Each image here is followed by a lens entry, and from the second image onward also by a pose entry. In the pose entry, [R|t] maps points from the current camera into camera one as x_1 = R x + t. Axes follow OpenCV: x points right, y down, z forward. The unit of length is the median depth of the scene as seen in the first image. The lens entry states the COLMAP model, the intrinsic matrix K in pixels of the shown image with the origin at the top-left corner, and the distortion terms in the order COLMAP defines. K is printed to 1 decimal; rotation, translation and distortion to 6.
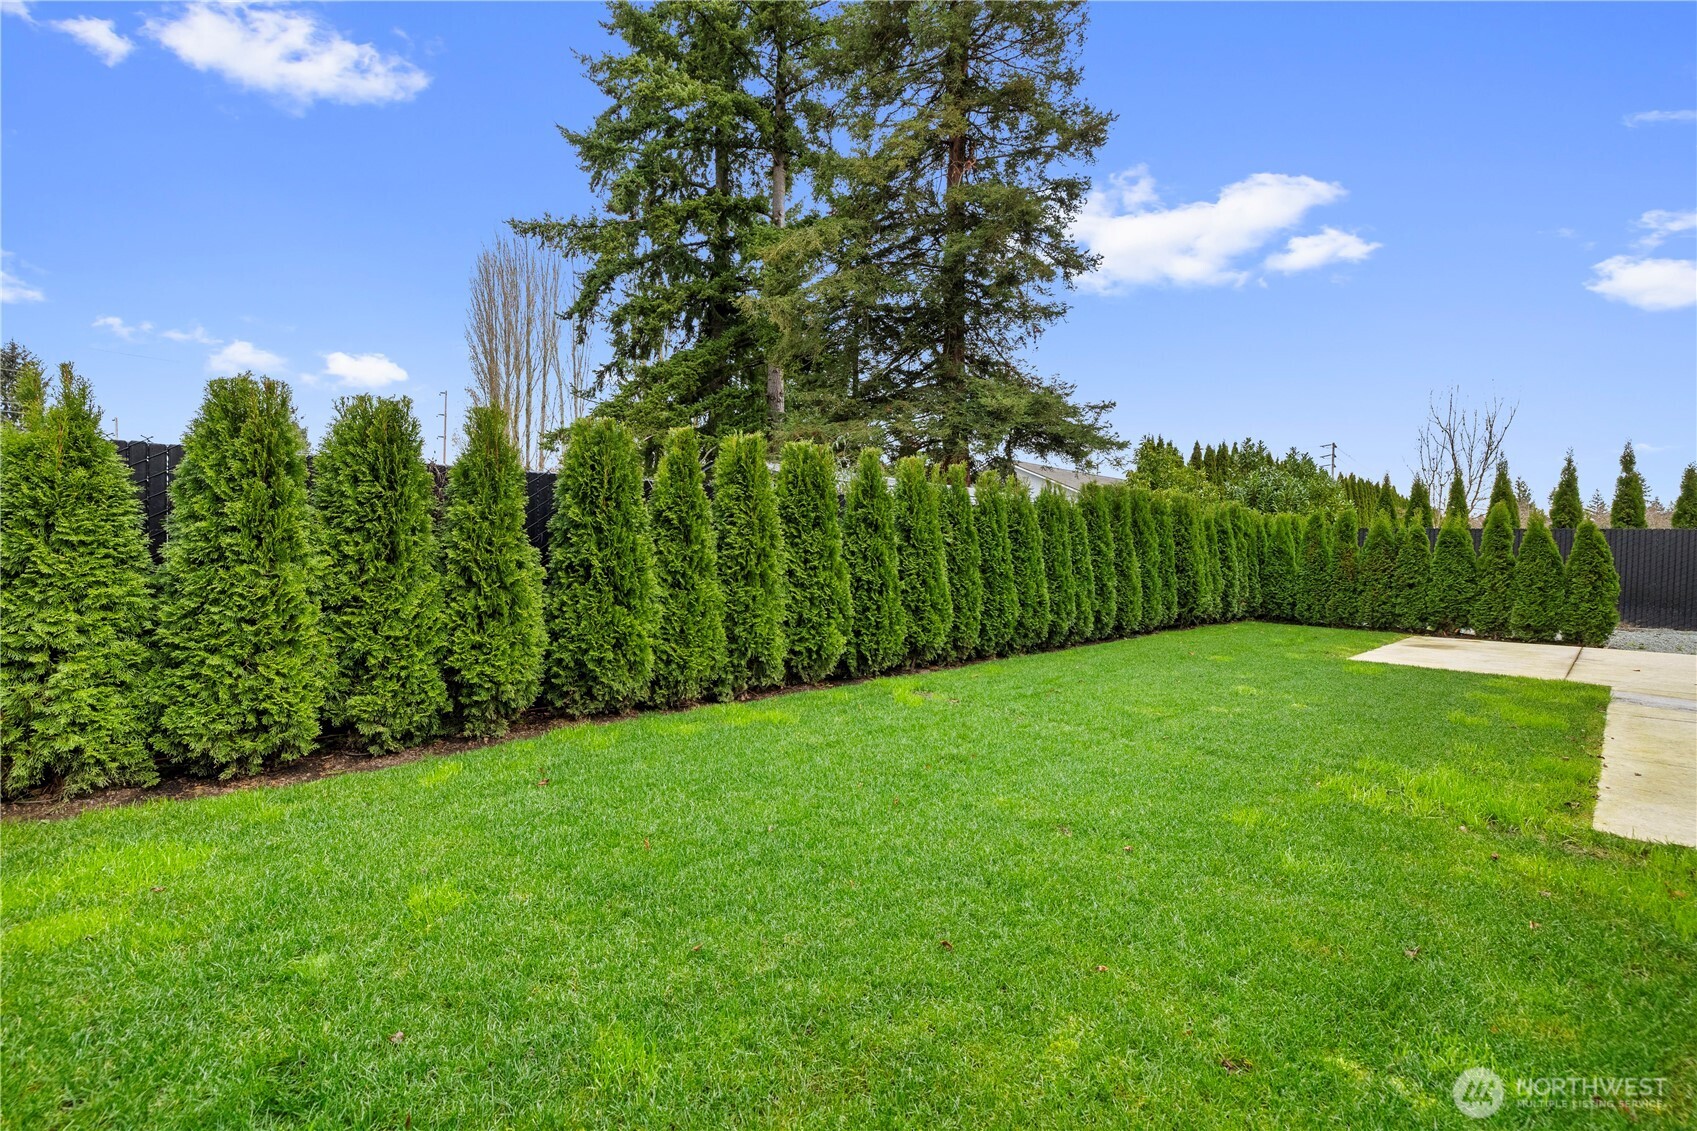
lens RADIAL K [[707.5, 0, 849.2], [0, 707.5, 556.5], [0, 0, 1]] dist [-0.001738, 0.000481]
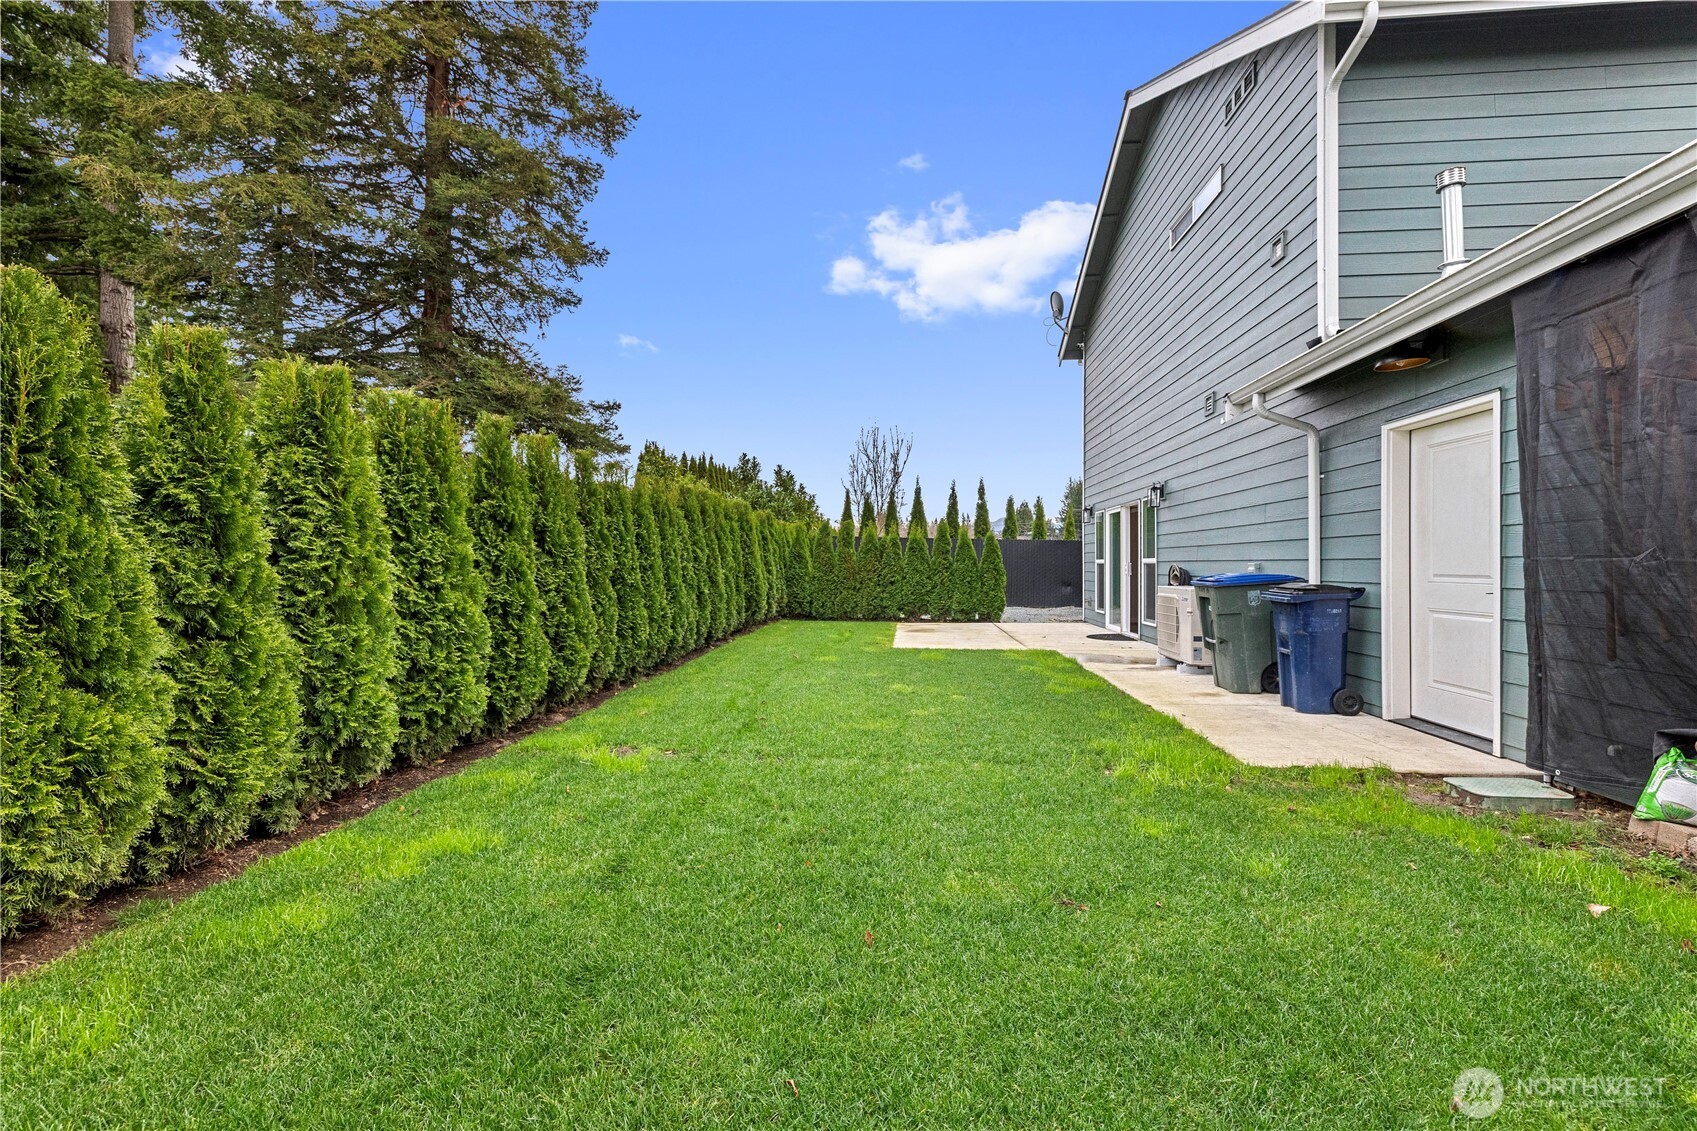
lens RADIAL K [[707.5, 0, 849.2], [0, 707.5, 556.5], [0, 0, 1]] dist [-0.001738, 0.000481]
pose [[0.747511, -0.006916, 0.664213, -0.170368], [0.011658, 0.999928, -0.002708, -0.005102], [-0.664147, 0.009768, 0.747538, 0.226812]]
